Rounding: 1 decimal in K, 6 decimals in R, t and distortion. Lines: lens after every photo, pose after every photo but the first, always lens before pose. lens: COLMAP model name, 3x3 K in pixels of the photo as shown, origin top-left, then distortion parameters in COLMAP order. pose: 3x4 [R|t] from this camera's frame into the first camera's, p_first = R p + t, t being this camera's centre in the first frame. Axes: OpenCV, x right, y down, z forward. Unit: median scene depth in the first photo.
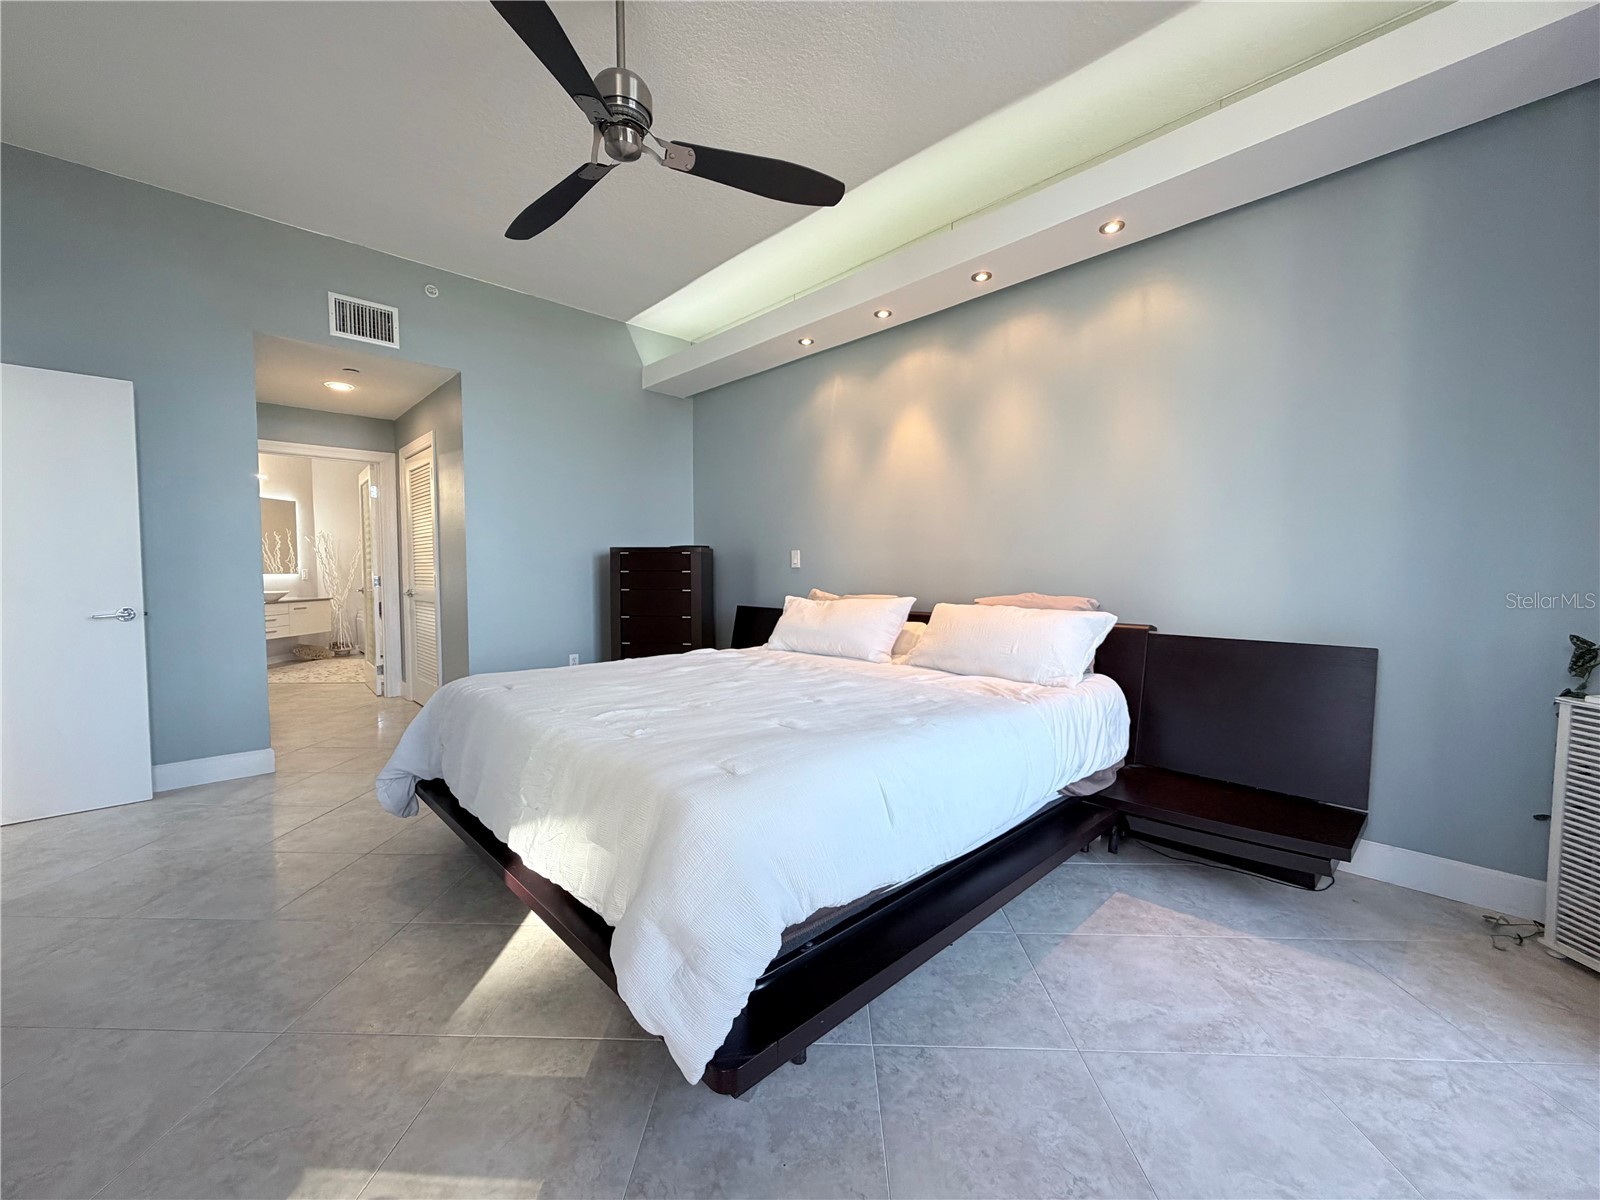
lens RADIAL K [[636.5, 0, 794.6], [0, 636.5, 600.4], [0, 0, 1]] dist [-0.000821, 0.000026]
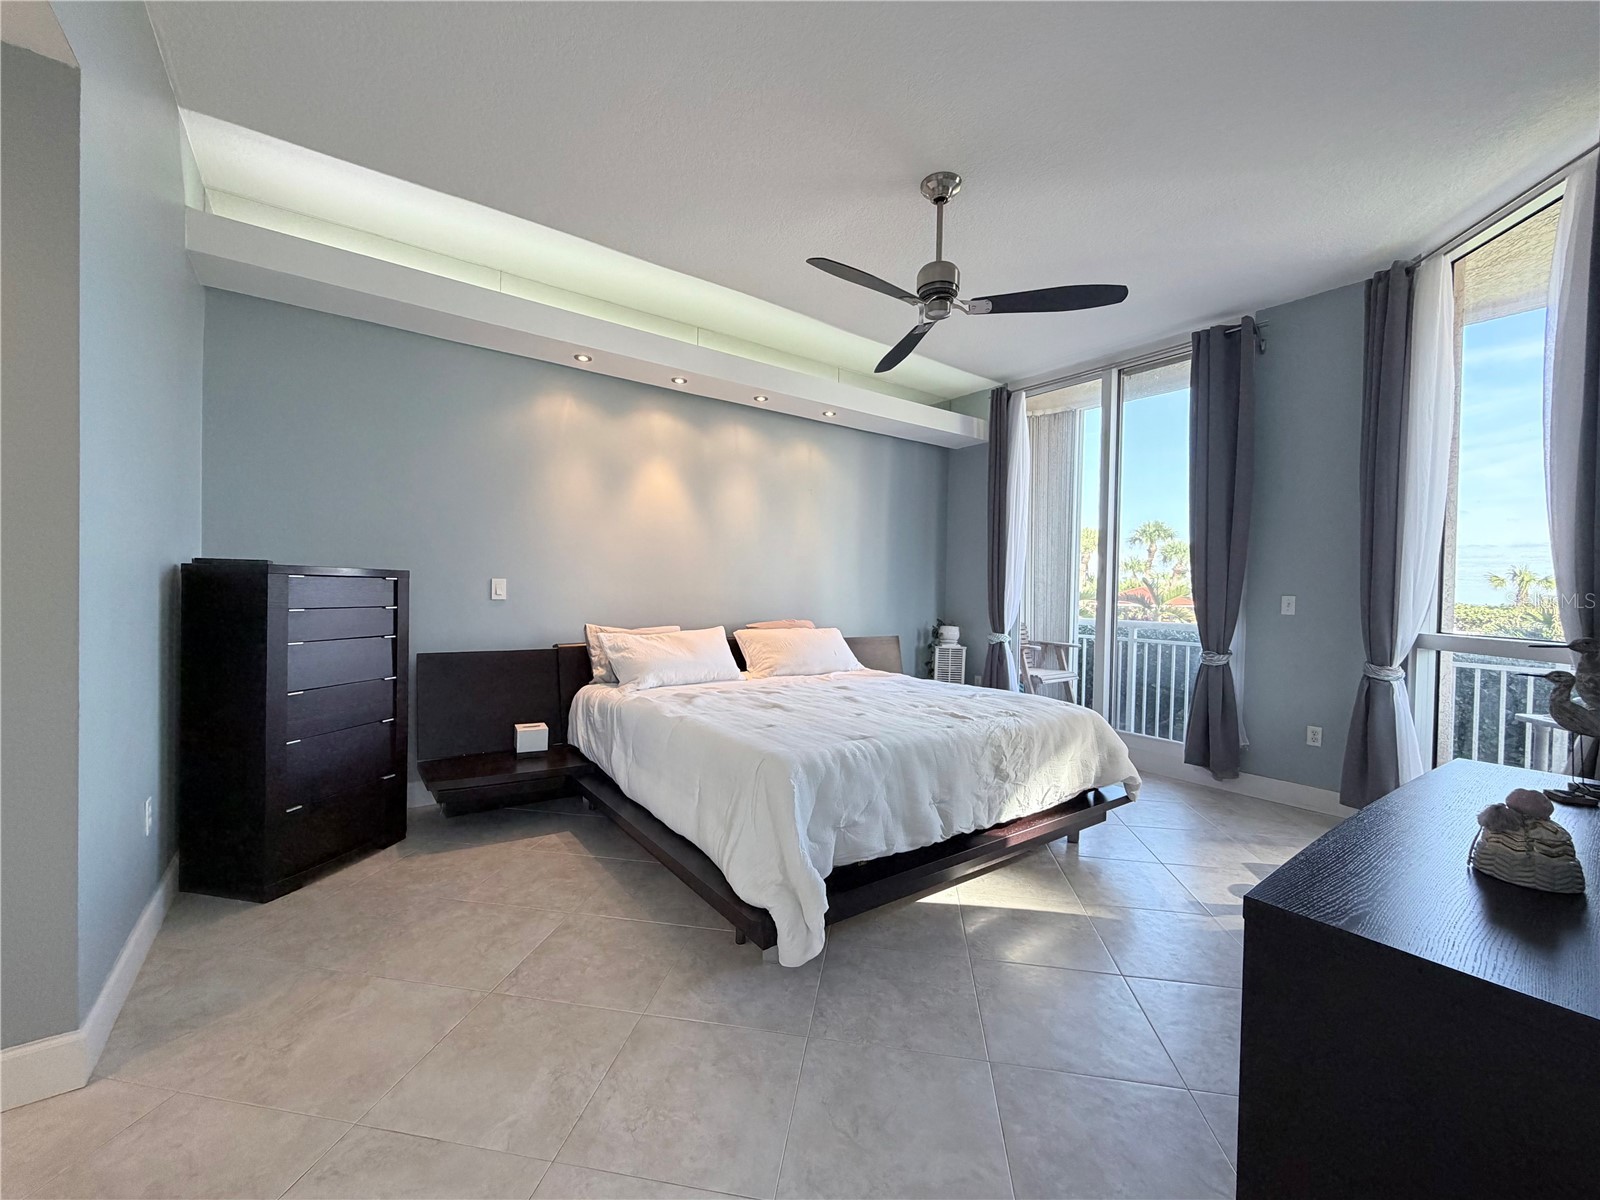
lens RADIAL K [[636.5, 0, 794.6], [0, 636.5, 600.4], [0, 0, 1]] dist [-0.000821, 0.000026]
pose [[0.127862, -0.014550, 0.991685, -0.726337], [0.026574, 0.999584, 0.011239, -0.046772], [-0.991436, 0.024916, 0.128195, 0.488631]]
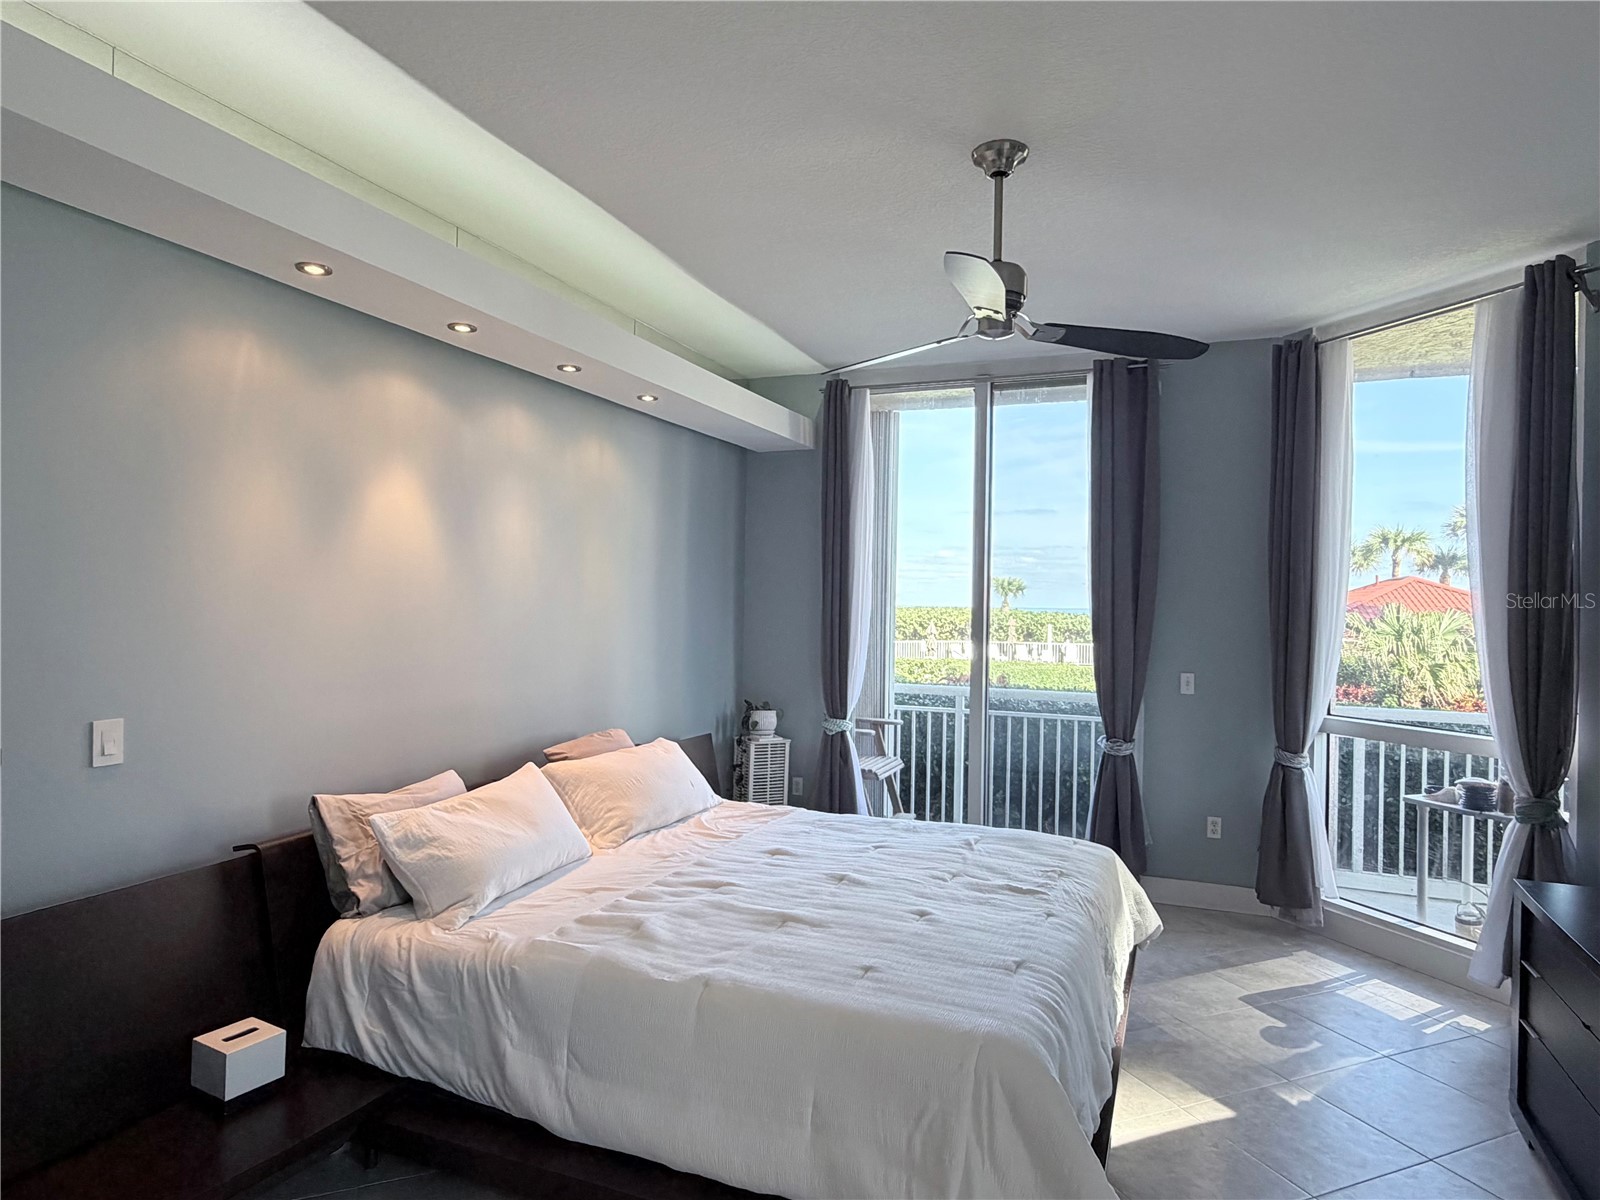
lens RADIAL K [[937.9, 0, 801.6], [0, 937.9, 605.3], [0, 0, 1]] dist [0.001234, 0.002246]
pose [[-0.409529, -0.007891, 0.912263, -0.634684], [0.026863, 0.999425, 0.020704, -0.138542], [-0.911902, 0.032985, -0.409081, 0.807061]]
